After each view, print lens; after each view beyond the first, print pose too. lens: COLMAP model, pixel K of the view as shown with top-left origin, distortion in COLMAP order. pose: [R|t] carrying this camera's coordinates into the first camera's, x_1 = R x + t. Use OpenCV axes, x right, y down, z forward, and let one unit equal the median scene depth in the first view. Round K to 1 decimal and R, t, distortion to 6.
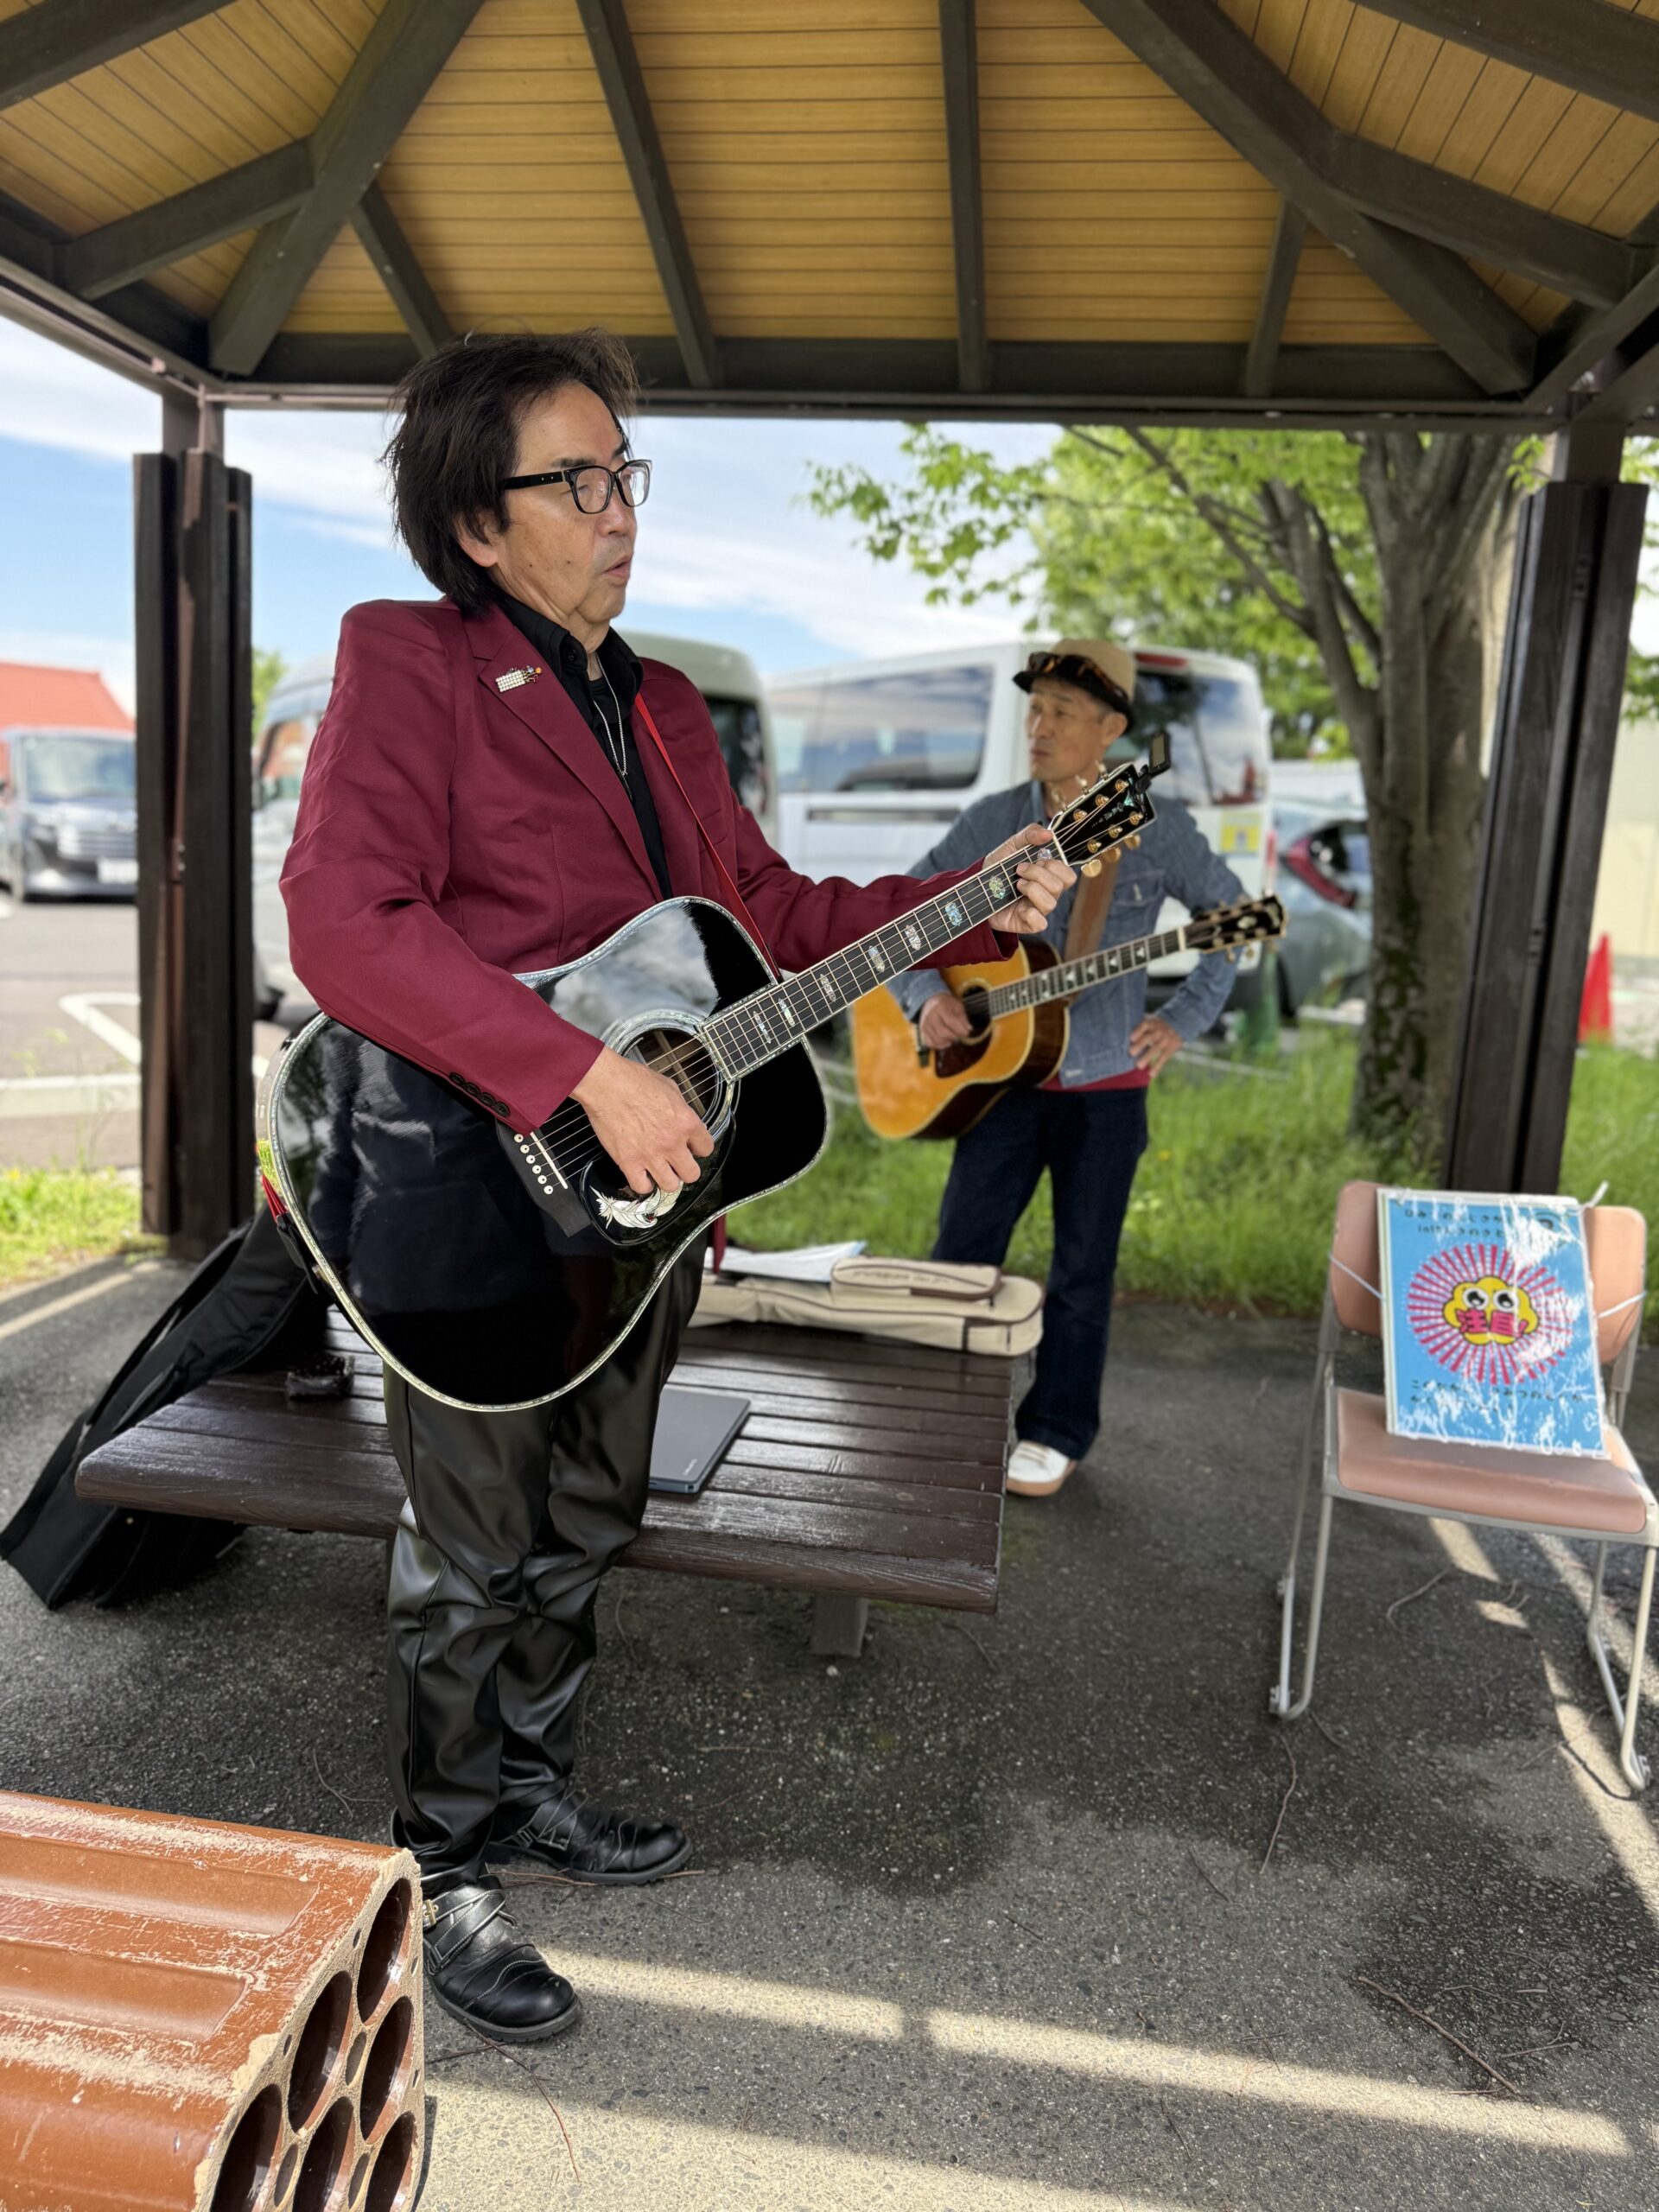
lens RADIAL K [[1555.5, 0, 825.5], [0, 1555.5, 1089.1], [0, 0, 1]] dist [0.055267, -0.050791]
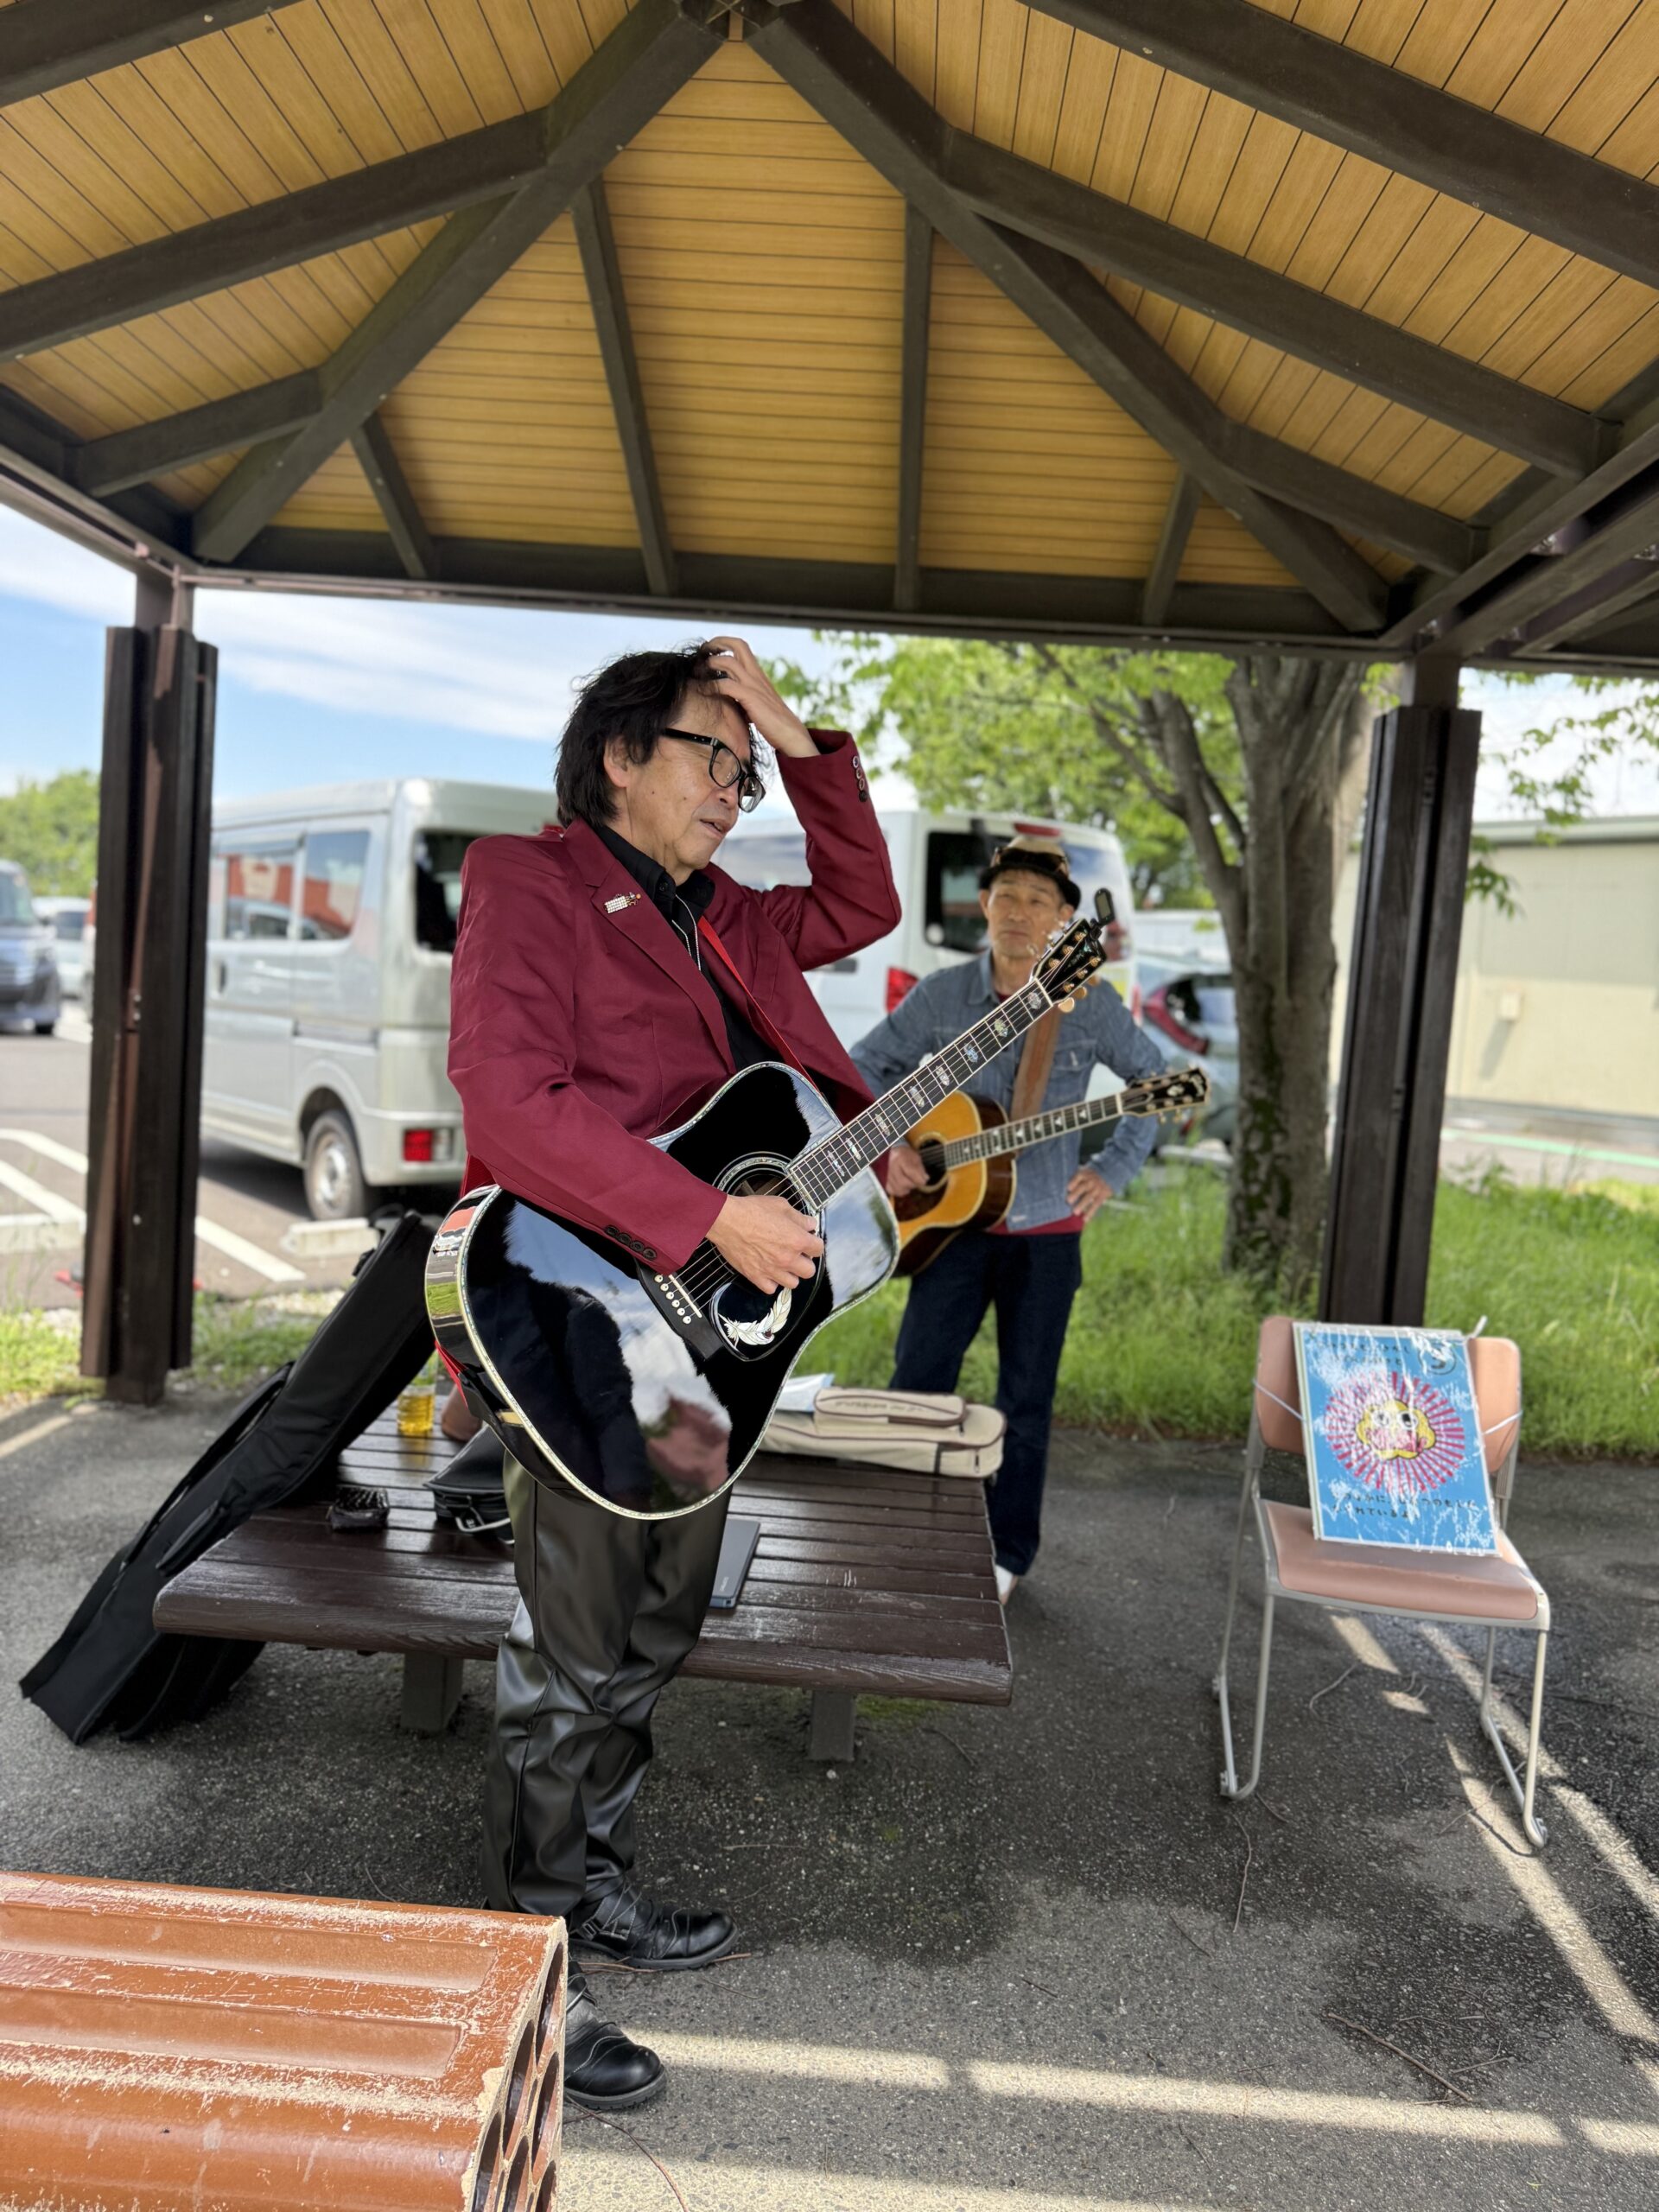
lens RADIAL K [[1556.1, 0, 832.3], [0, 1556.1, 1101.4], [0, 0, 1]] dist [0.059841, -0.054917]
pose [[0.994341, 0.005757, 0.106081, -0.115096], [0.002012, 0.997331, -0.072984, -0.016334], [-0.106218, 0.072784, 0.991675, -0.122331]]
